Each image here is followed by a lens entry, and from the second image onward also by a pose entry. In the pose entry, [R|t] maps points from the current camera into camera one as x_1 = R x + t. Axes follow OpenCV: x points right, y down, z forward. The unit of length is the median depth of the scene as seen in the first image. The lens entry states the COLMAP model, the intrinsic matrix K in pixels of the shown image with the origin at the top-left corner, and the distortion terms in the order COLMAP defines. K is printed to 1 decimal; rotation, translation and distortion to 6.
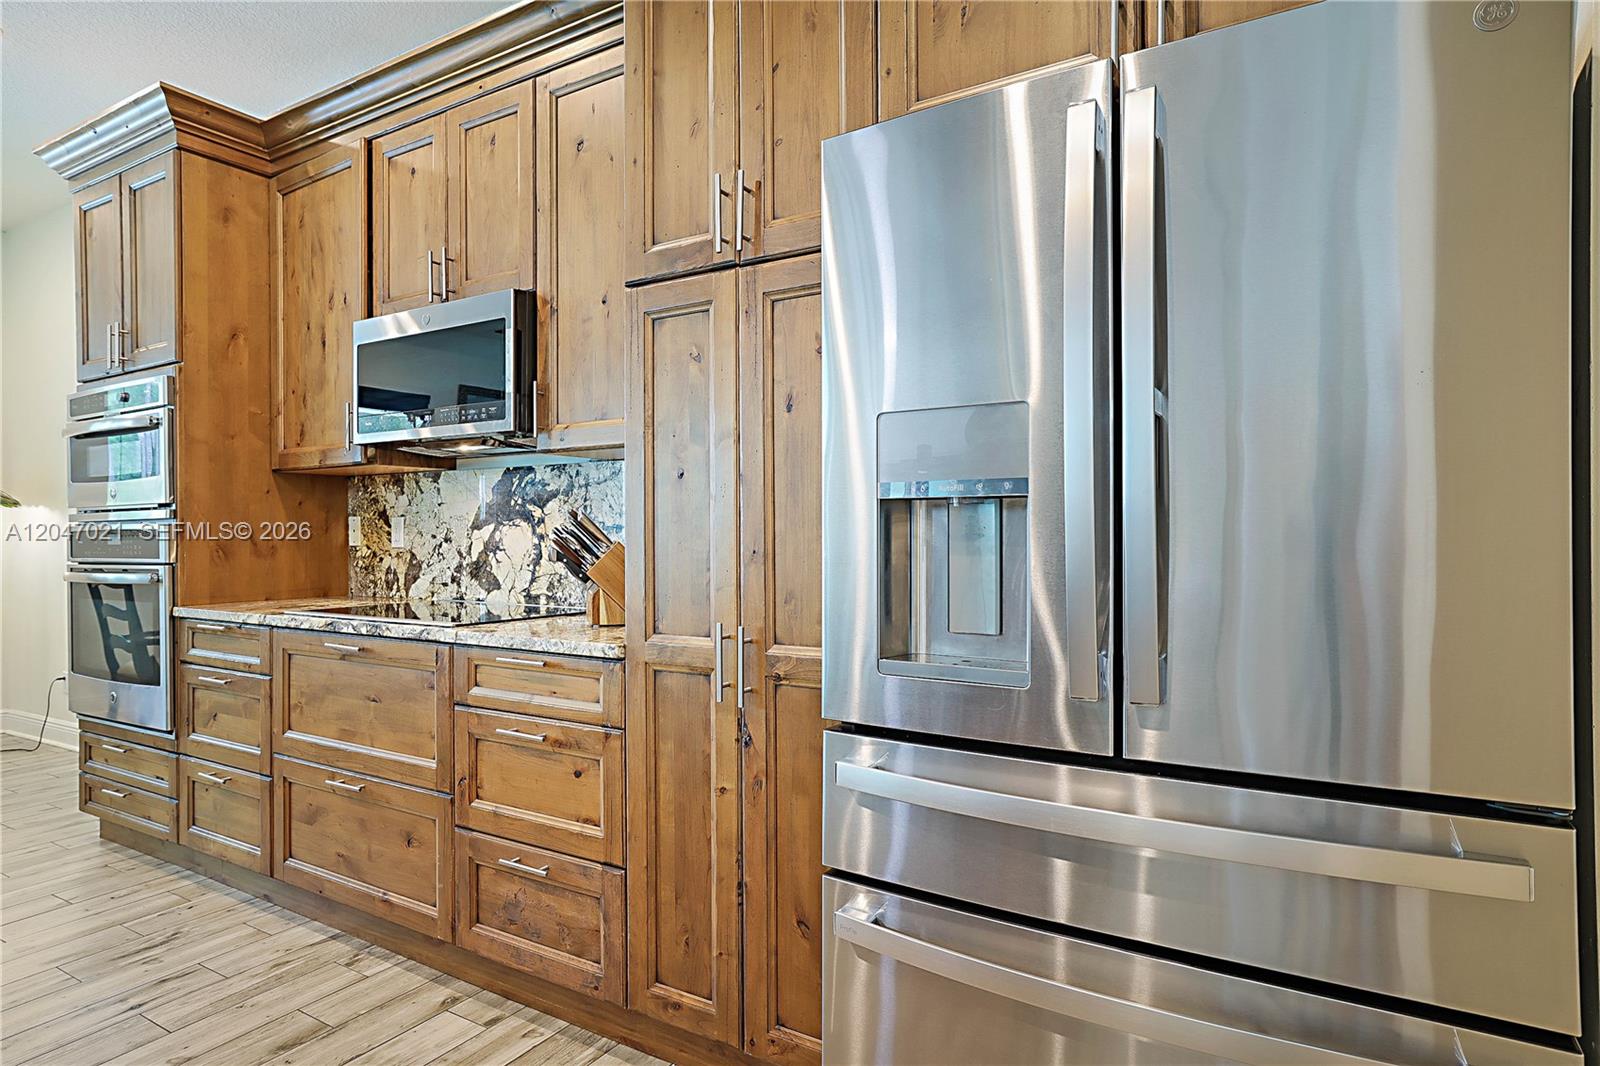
lens RADIAL K [[891.0, 0, 800.3], [0, 891.0, 532.0], [0, 0, 1]] dist [-0.018265, 0.019043]
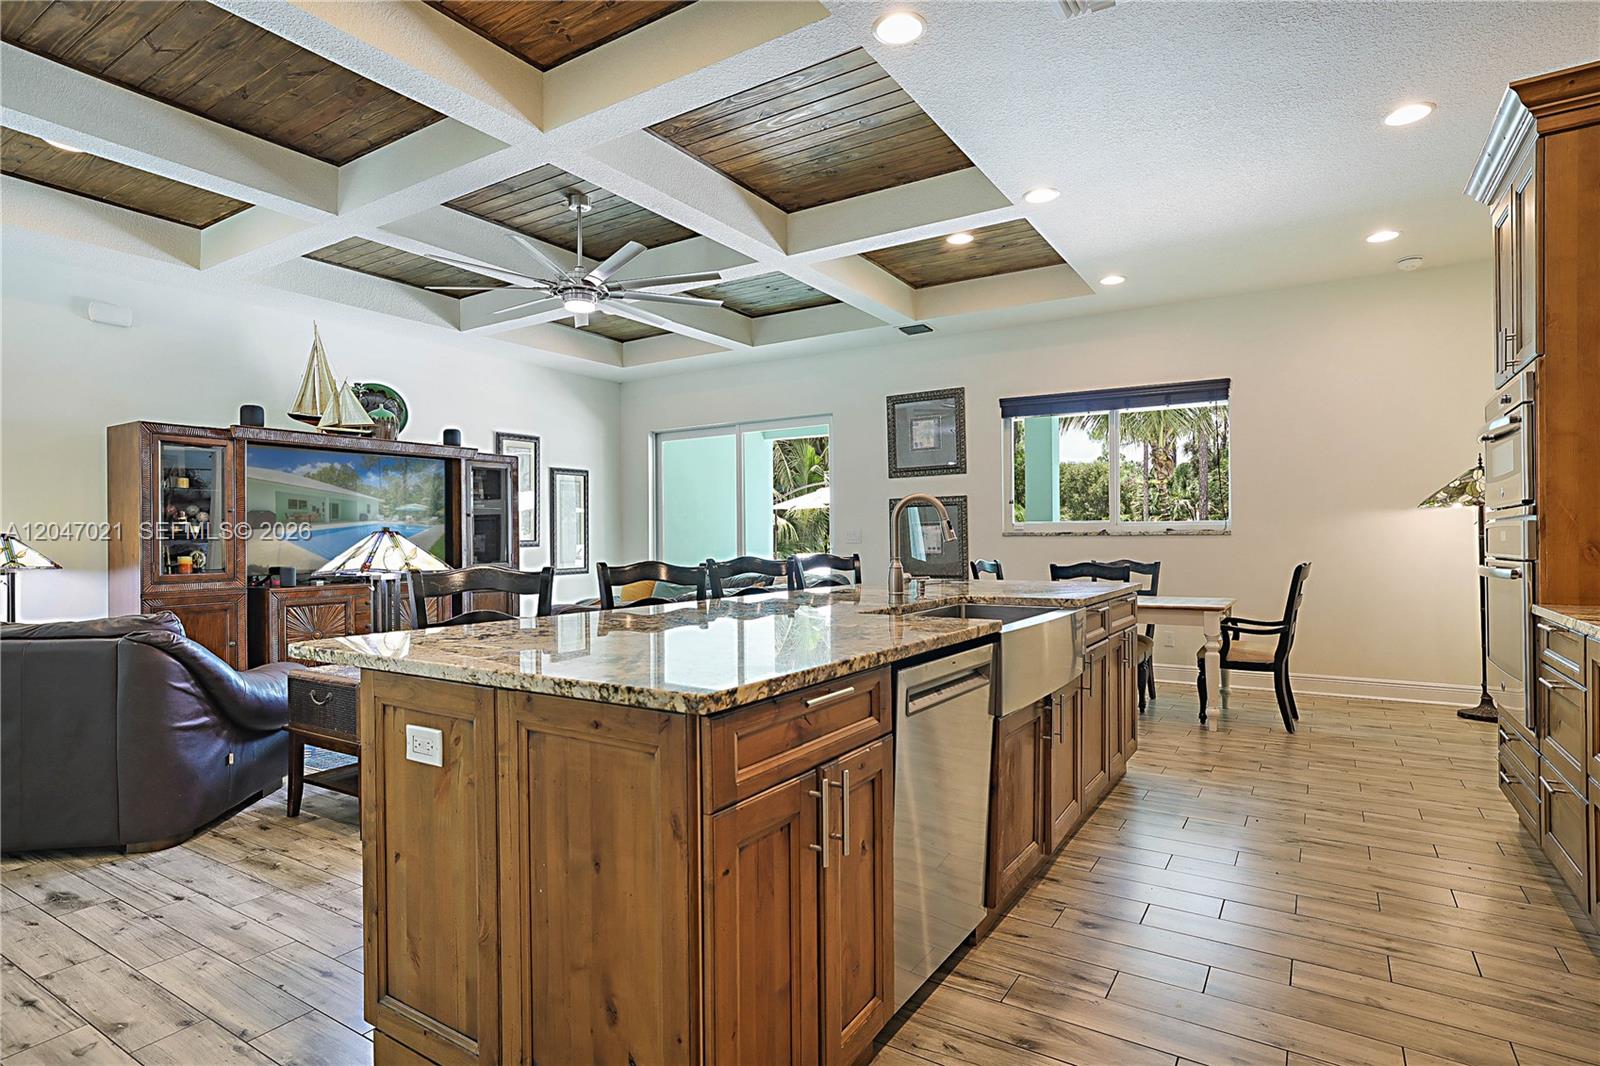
lens RADIAL K [[824.1, 0, 795.5], [0, 824.1, 534.2], [0, 0, 1]] dist [-0.026724, 0.020688]
pose [[-0.026802, 0.002141, -0.999638, 0.227990], [0.005942, 0.999980, 0.001982, -0.000445], [0.999623, -0.005886, -0.026814, 0.200844]]
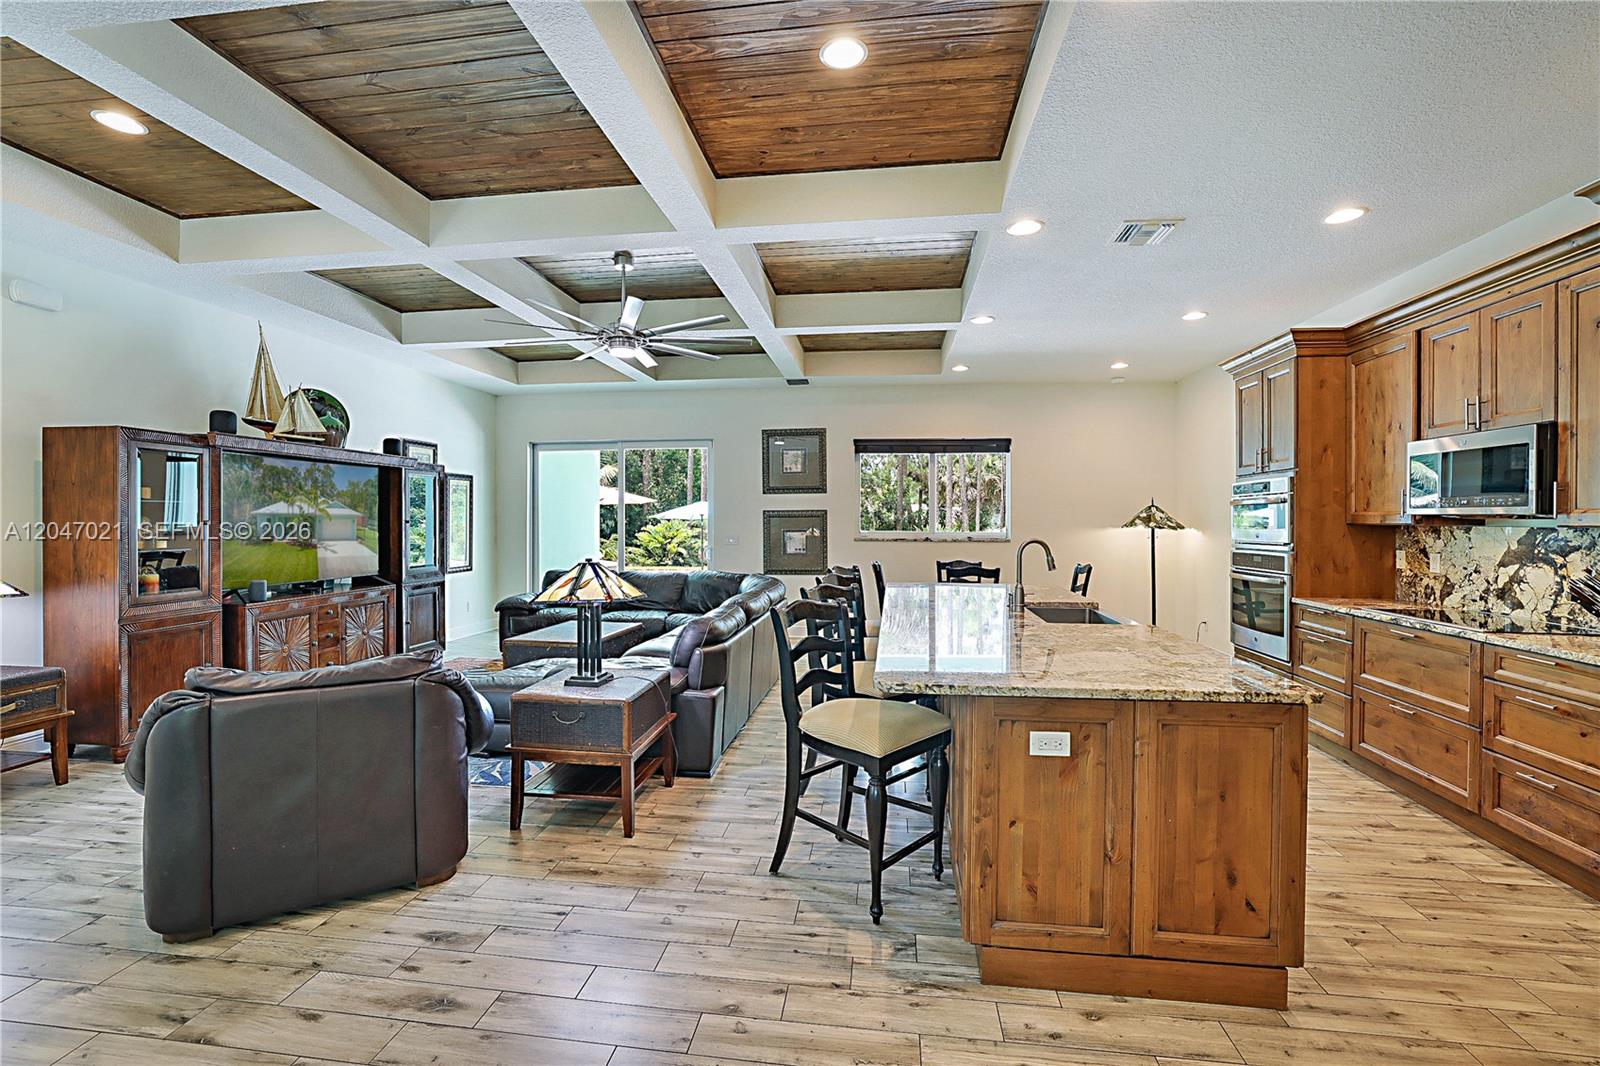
lens RADIAL K [[685.1, 0, 790.8], [0, 685.1, 522.2], [0, 0, 1]] dist [-0.037872, 0.011392]
pose [[0.393499, 0.010884, -0.919261, 0.202080], [-0.006668, 0.999937, 0.008985, -0.083572], [0.919301, 0.002594, 0.393547, -0.566152]]
